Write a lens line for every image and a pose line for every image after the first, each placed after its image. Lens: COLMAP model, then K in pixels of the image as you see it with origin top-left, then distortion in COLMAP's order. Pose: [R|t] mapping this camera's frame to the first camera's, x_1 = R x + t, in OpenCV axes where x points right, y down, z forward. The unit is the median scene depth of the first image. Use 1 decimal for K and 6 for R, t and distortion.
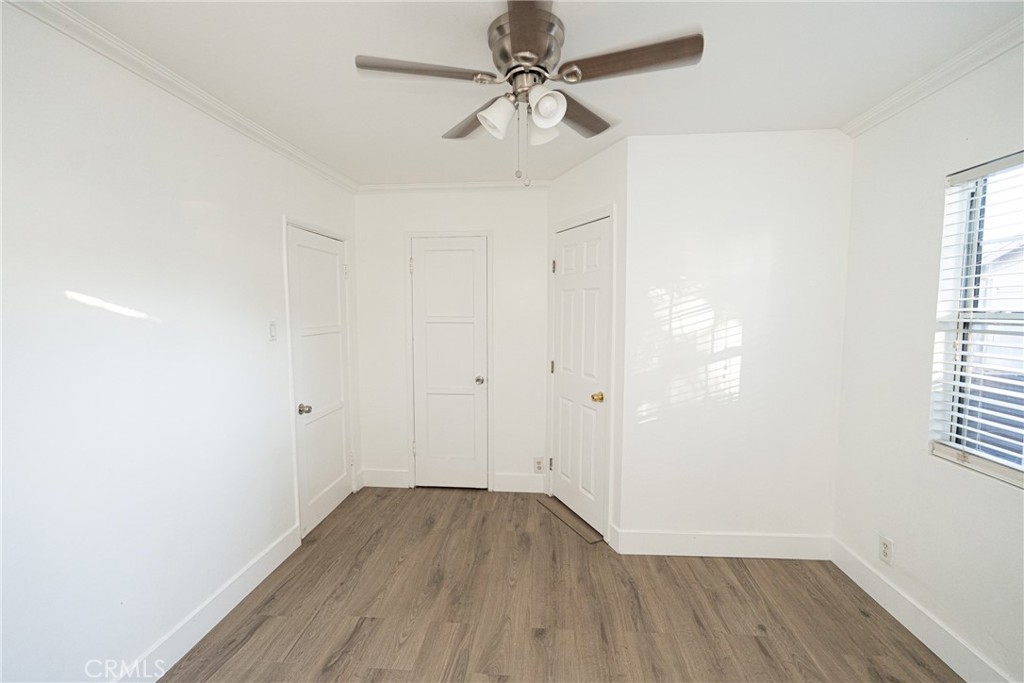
lens RADIAL K [[454.9, 0, 507.4], [0, 454.9, 341.0], [0, 0, 1]] dist [-0.002315, 0.001081]
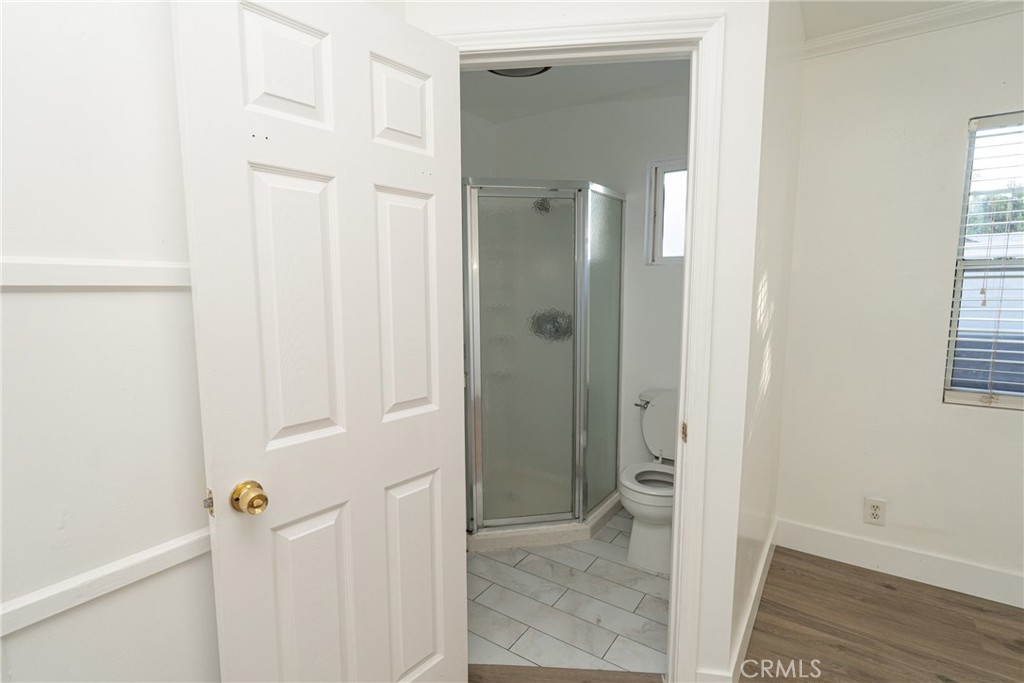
lens RADIAL K [[492.5, 0, 511.6], [0, 492.5, 339.8], [0, 0, 1]] dist [-0.002943, -0.000616]
pose [[0.494597, -0.095720, 0.863835, -0.418194], [0.076298, 0.994861, 0.066553, -0.030033], [-0.865767, 0.032992, 0.499359, 1.155142]]
